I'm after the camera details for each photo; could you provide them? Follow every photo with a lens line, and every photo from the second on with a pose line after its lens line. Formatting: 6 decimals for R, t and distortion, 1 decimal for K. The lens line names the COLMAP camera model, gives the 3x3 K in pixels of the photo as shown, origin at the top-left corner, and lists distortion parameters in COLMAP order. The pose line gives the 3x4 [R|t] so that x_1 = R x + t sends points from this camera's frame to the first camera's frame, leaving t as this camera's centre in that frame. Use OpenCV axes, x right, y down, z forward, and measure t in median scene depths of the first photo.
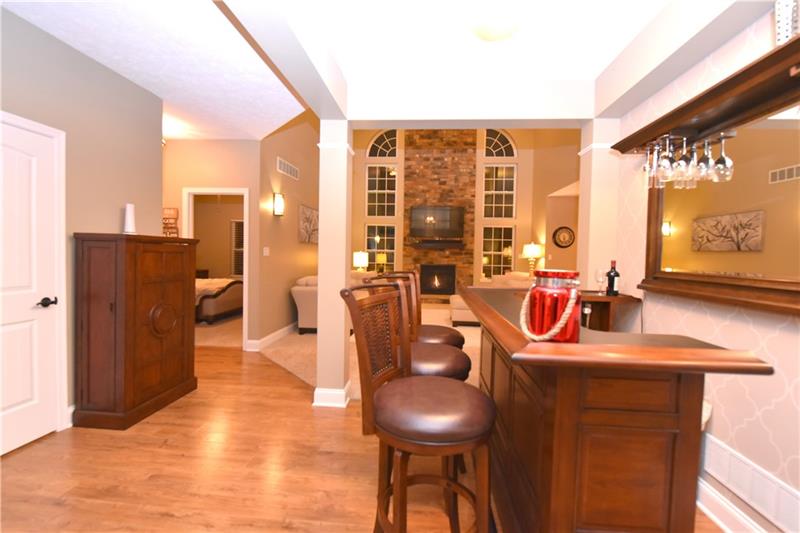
lens RADIAL K [[358.3, 0, 400.4], [0, 358.3, 266.4], [0, 0, 1]] dist [-0.005481, -0.000722]
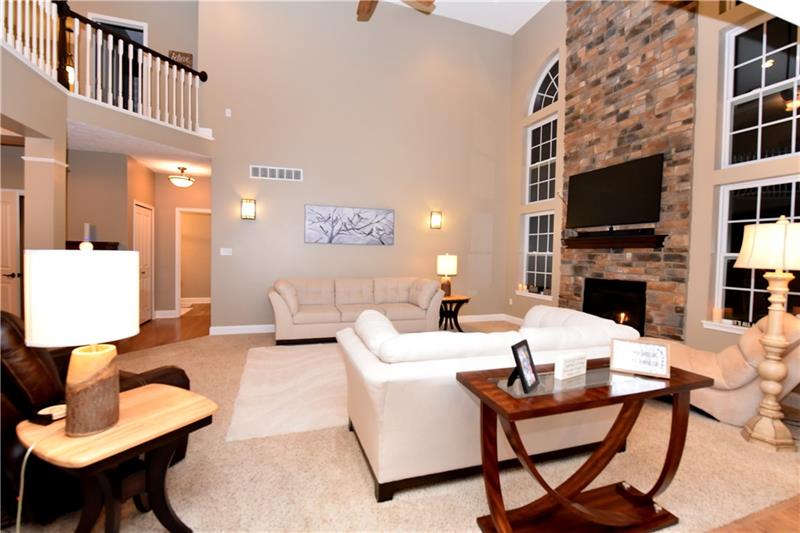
lens RADIAL K [[358.3, 0, 400.7], [0, 358.3, 263.5], [0, 0, 1]] dist [-0.005481, -0.000722]
pose [[0.407387, 0.013446, -0.913157, 0.448842], [-0.042054, 0.999107, -0.004051, -0.013151], [0.912287, 0.040052, 0.407589, 0.523002]]
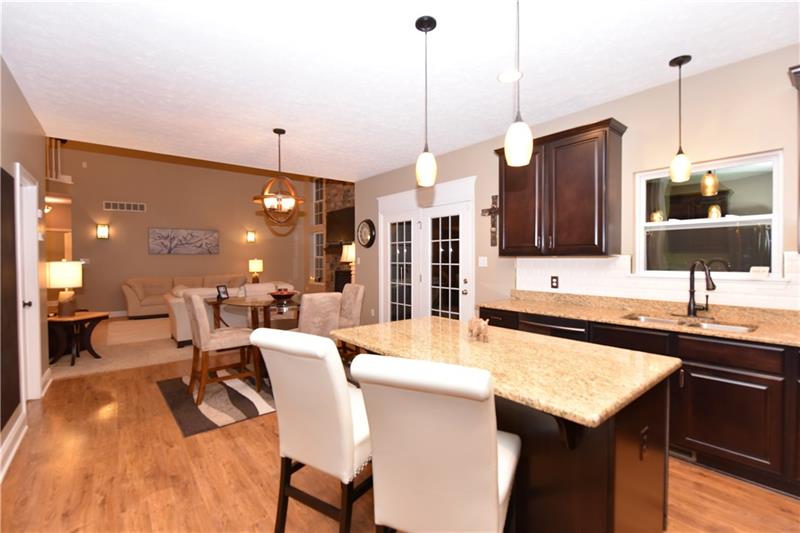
lens RADIAL K [[358.3, 0, 400.0], [0, 358.3, 262.1], [0, 0, 1]] dist [-0.005481, -0.000722]
pose [[0.686087, -0.016439, -0.727334, 0.898496], [-0.005310, 0.999605, -0.027602, -0.001841], [0.727500, 0.022800, 0.685729, 0.466286]]
